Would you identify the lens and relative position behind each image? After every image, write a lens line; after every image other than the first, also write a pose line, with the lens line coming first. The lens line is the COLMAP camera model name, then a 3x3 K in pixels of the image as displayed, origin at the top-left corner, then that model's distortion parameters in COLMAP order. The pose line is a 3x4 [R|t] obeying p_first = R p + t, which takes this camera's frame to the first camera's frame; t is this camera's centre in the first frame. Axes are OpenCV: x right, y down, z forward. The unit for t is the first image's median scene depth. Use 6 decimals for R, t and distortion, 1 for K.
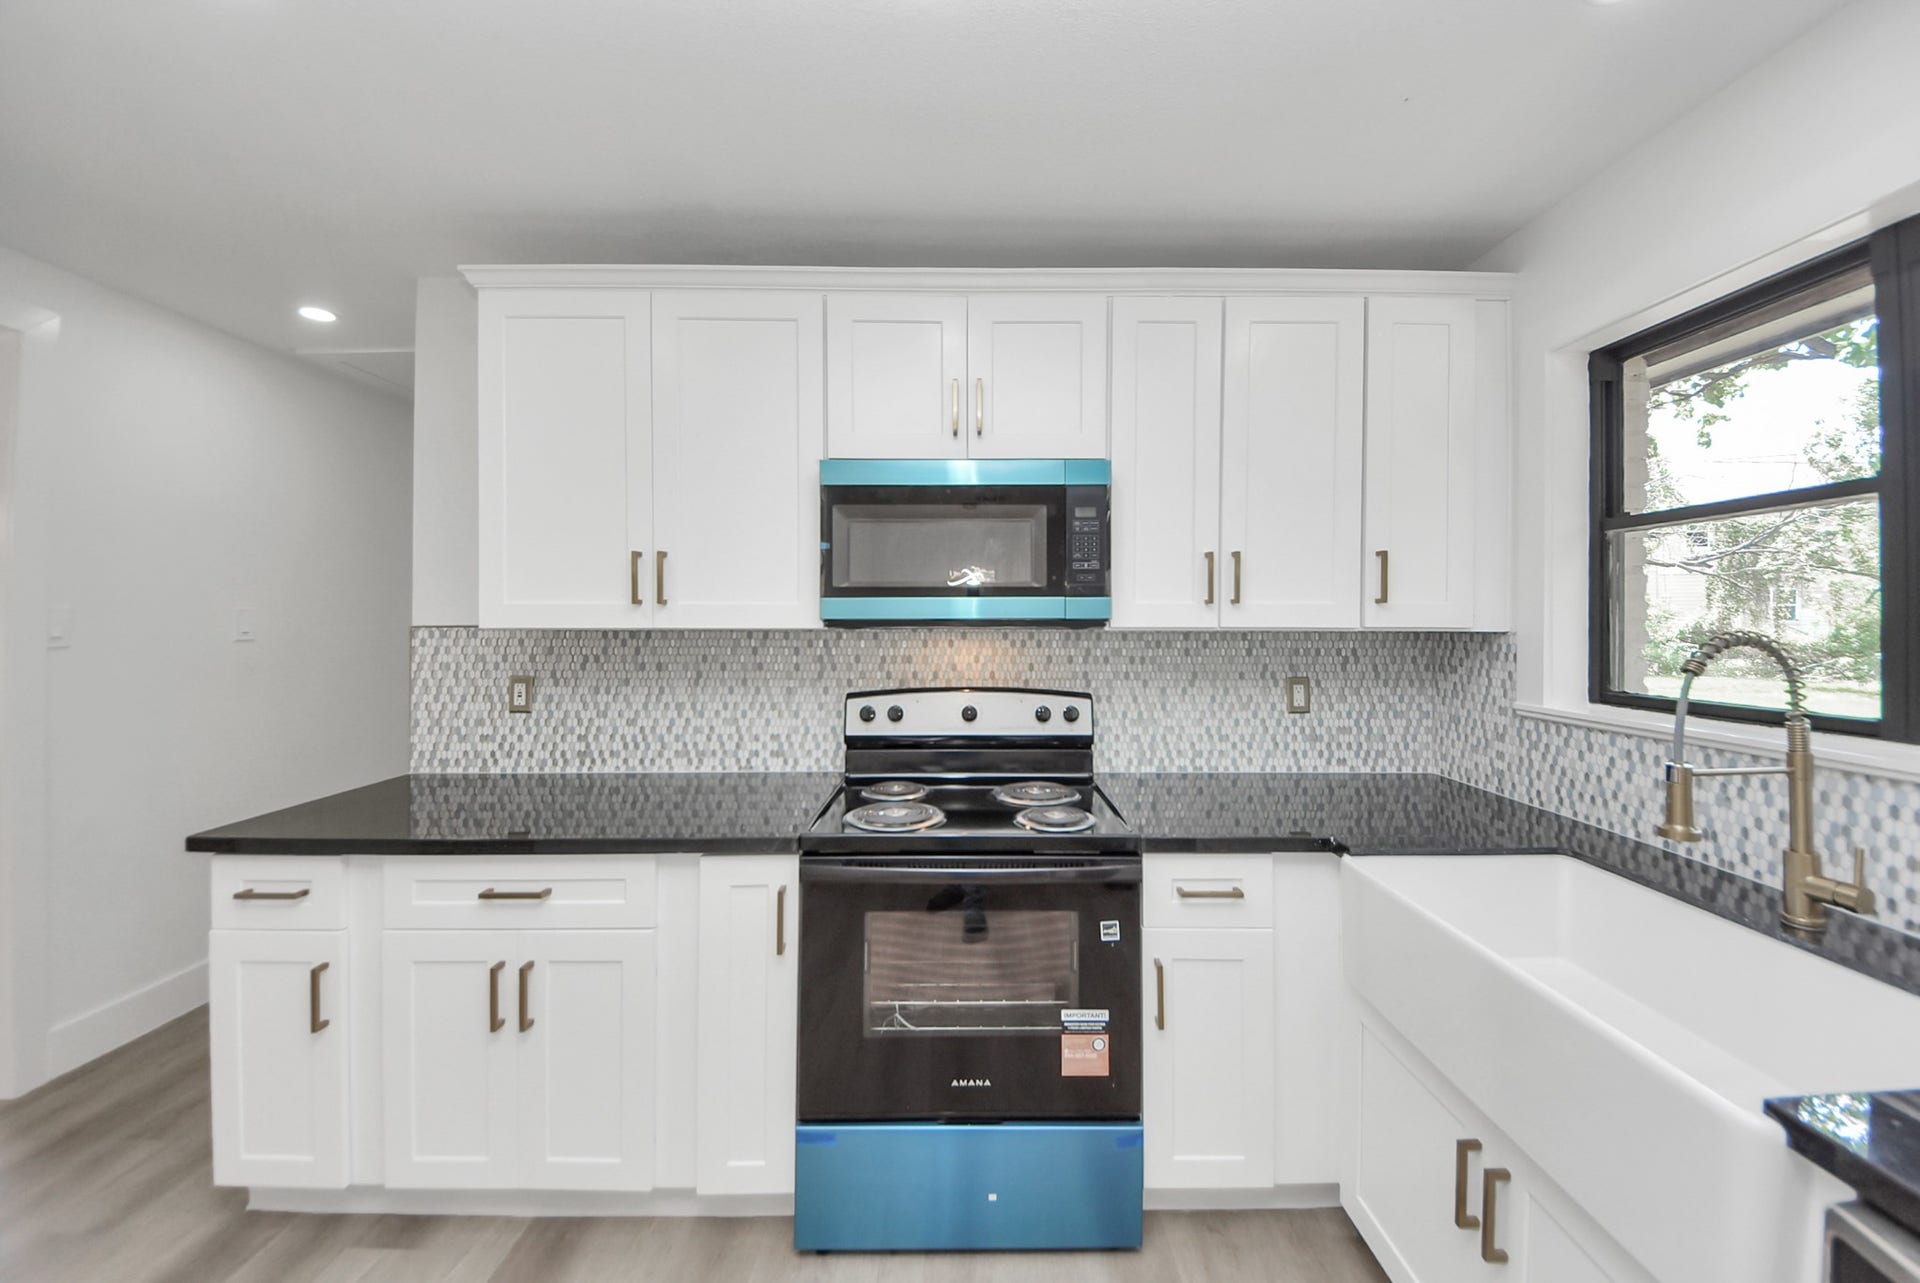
lens RADIAL K [[688.2, 0, 998.9], [0, 688.2, 612.7], [0, 0, 1]] dist [0.040706, -0.022176]
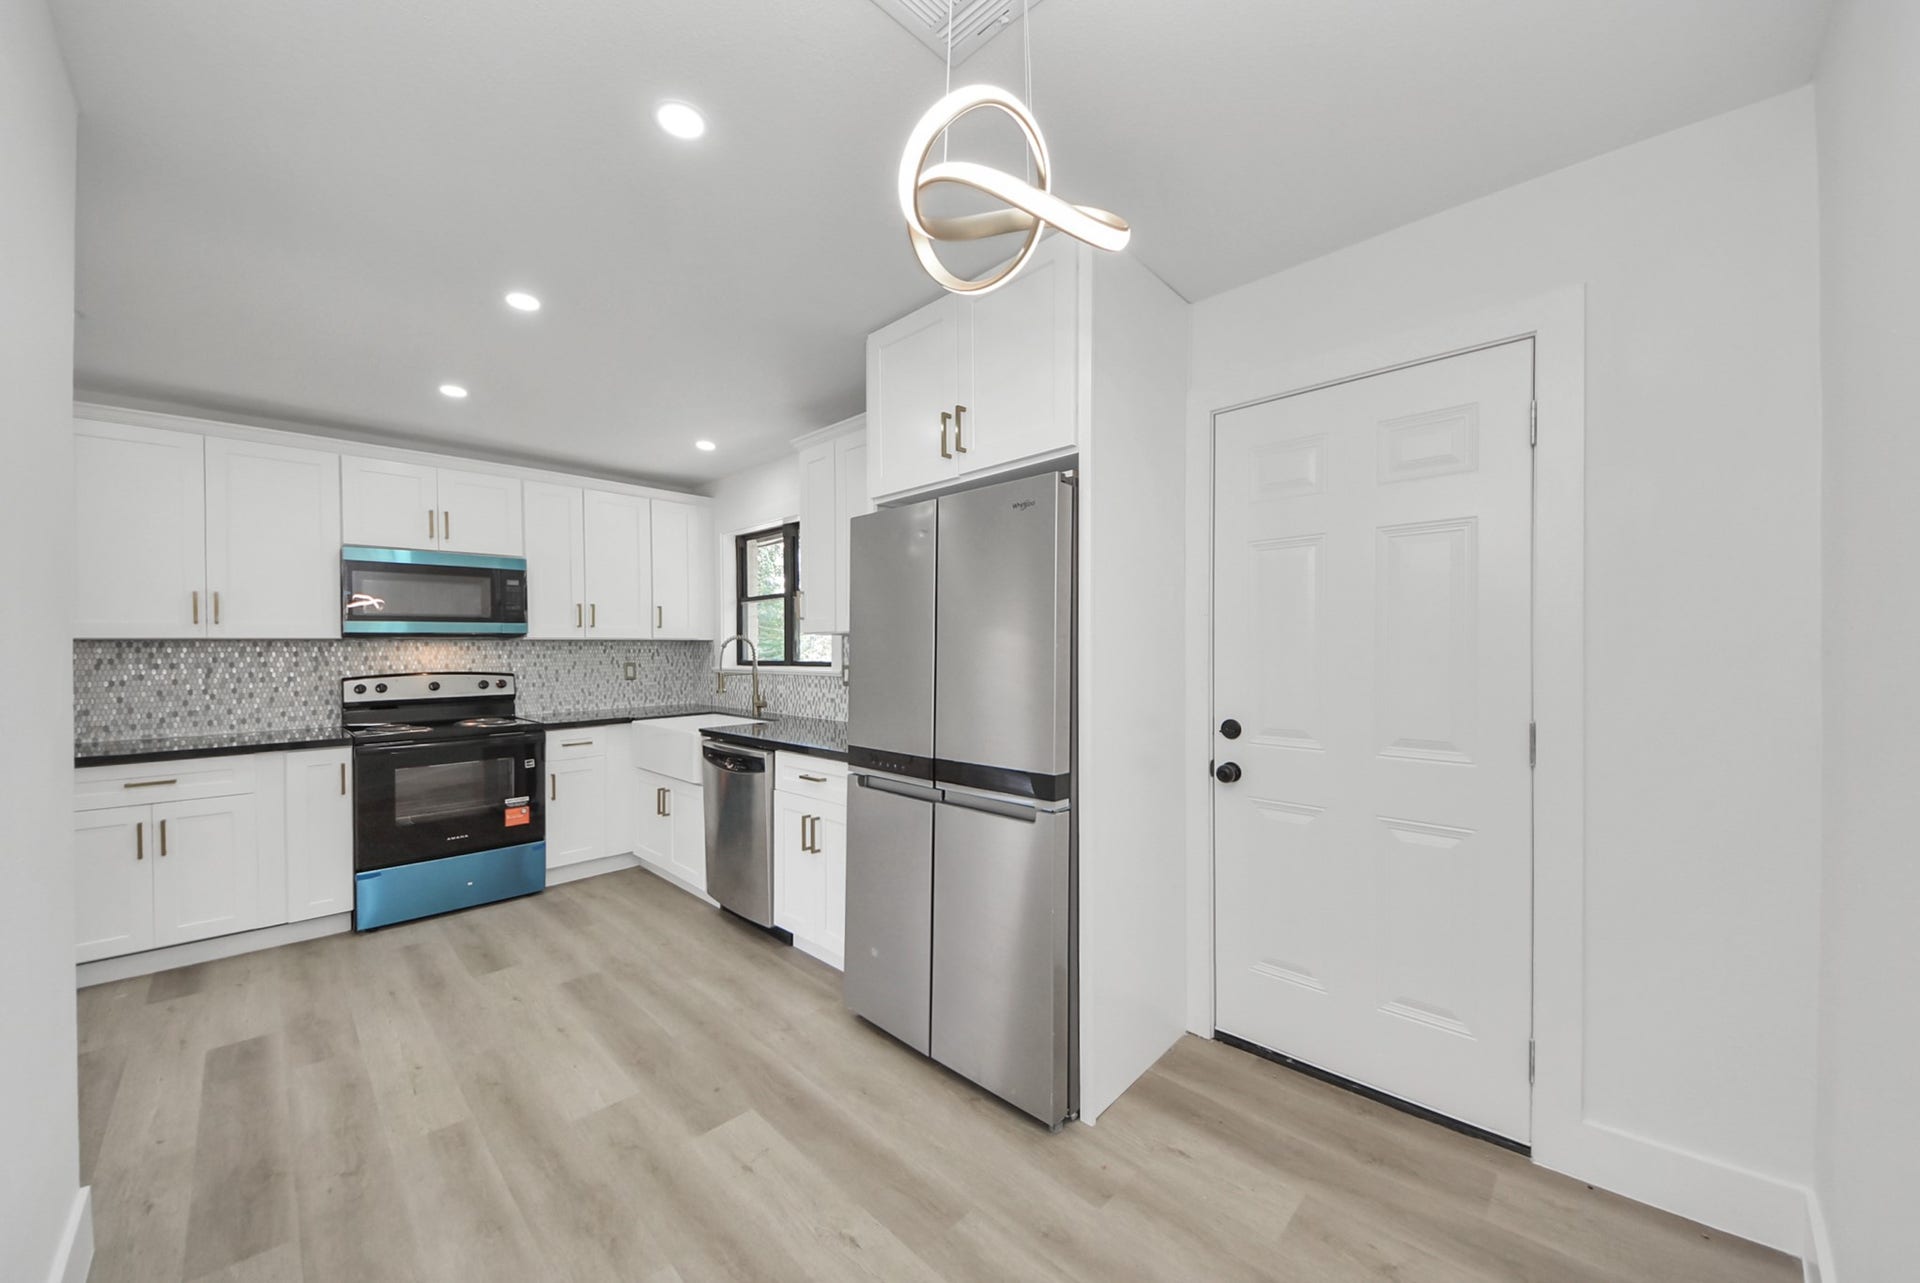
lens RADIAL K [[715.4, 0, 1020.3], [0, 715.4, 648.7], [0, 0, 1]] dist [0.000394, -0.012828]
pose [[0.698319, -0.008558, 0.715736, -0.293301], [0.007472, 0.999961, 0.004666, 0.048272], [-0.715748, 0.002090, 0.698356, -1.363417]]
